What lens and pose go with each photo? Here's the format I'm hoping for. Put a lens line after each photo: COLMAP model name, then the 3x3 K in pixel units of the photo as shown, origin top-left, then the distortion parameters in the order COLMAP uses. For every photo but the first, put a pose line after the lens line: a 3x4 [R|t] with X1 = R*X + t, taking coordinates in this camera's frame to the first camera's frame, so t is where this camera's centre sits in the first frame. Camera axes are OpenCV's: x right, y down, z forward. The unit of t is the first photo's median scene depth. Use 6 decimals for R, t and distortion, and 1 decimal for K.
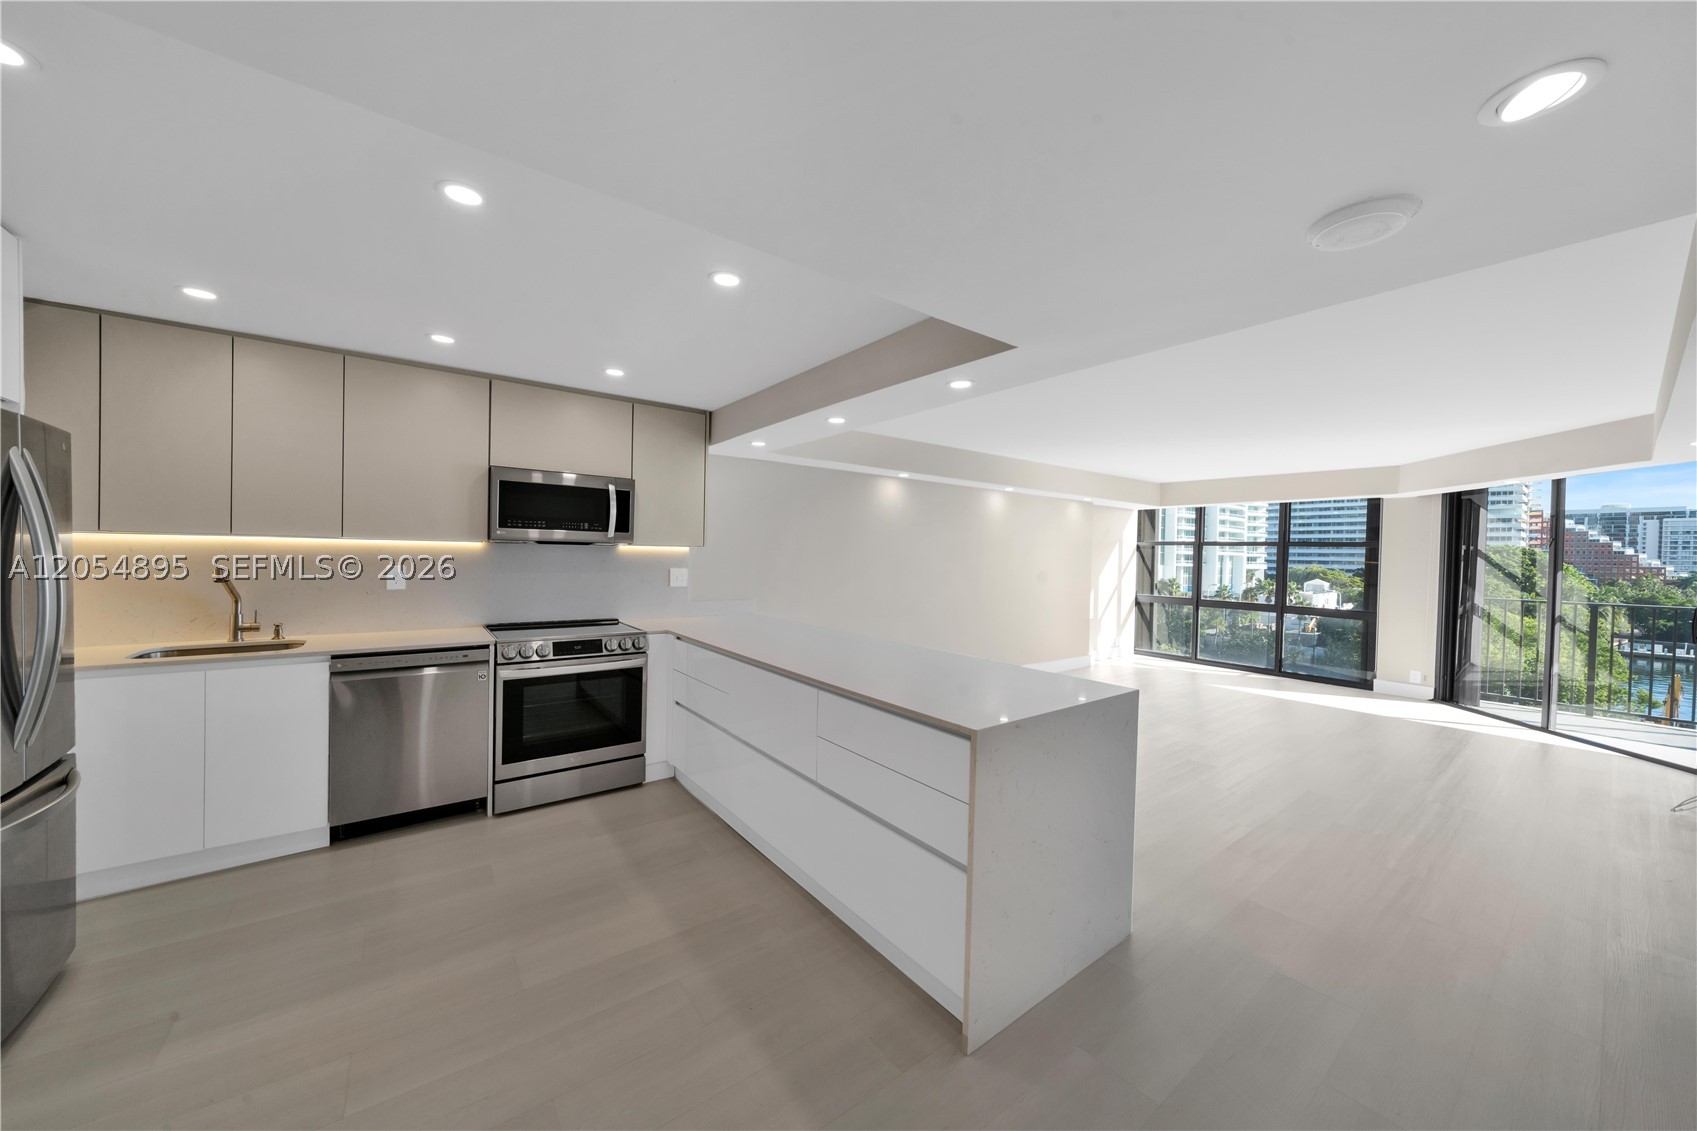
lens RADIAL K [[585.9, 0, 848.5], [0, 585.9, 565.5], [0, 0, 1]] dist [-0.009120, 0.000299]
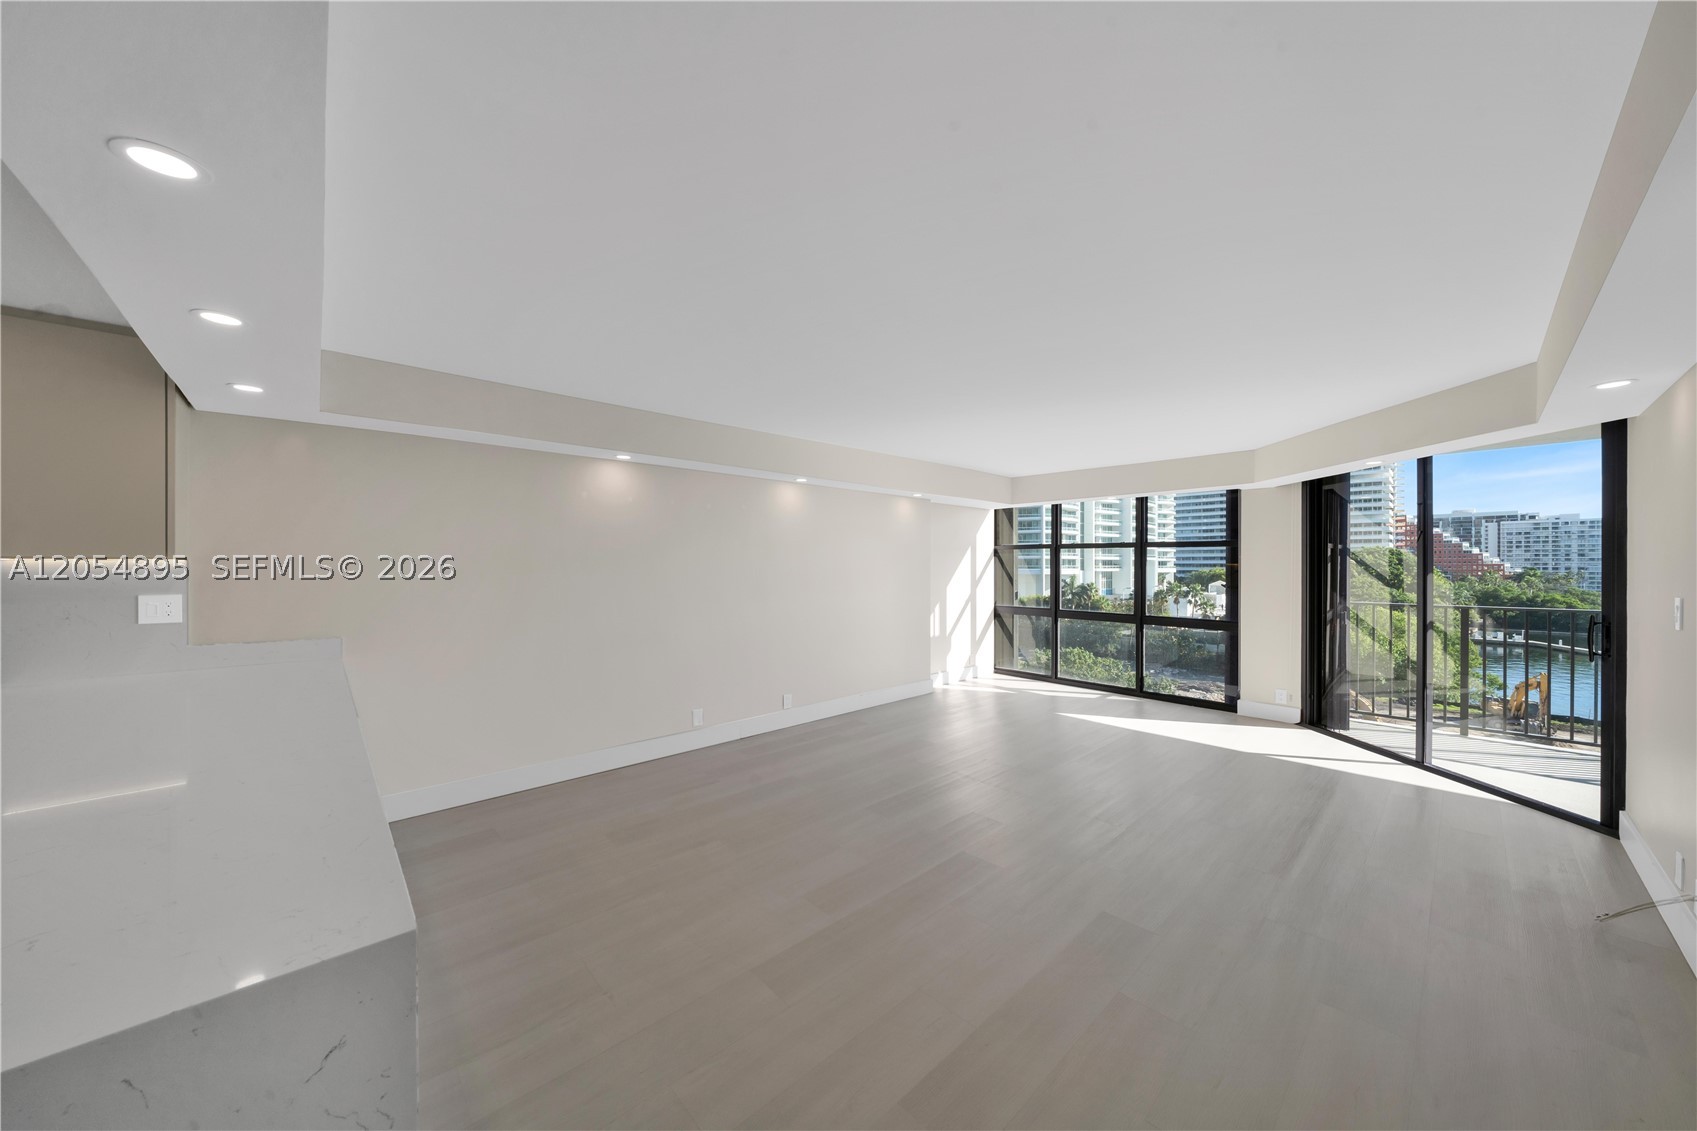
lens RADIAL K [[577.4, 0, 848.2], [0, 577.4, 567.0], [0, 0, 1]] dist [-0.009959, -0.000095]
pose [[0.994653, -0.018179, 0.101658, 0.218406], [0.019777, 0.999696, -0.014730, 0.000123], [-0.101359, 0.016662, 0.994710, 0.185483]]
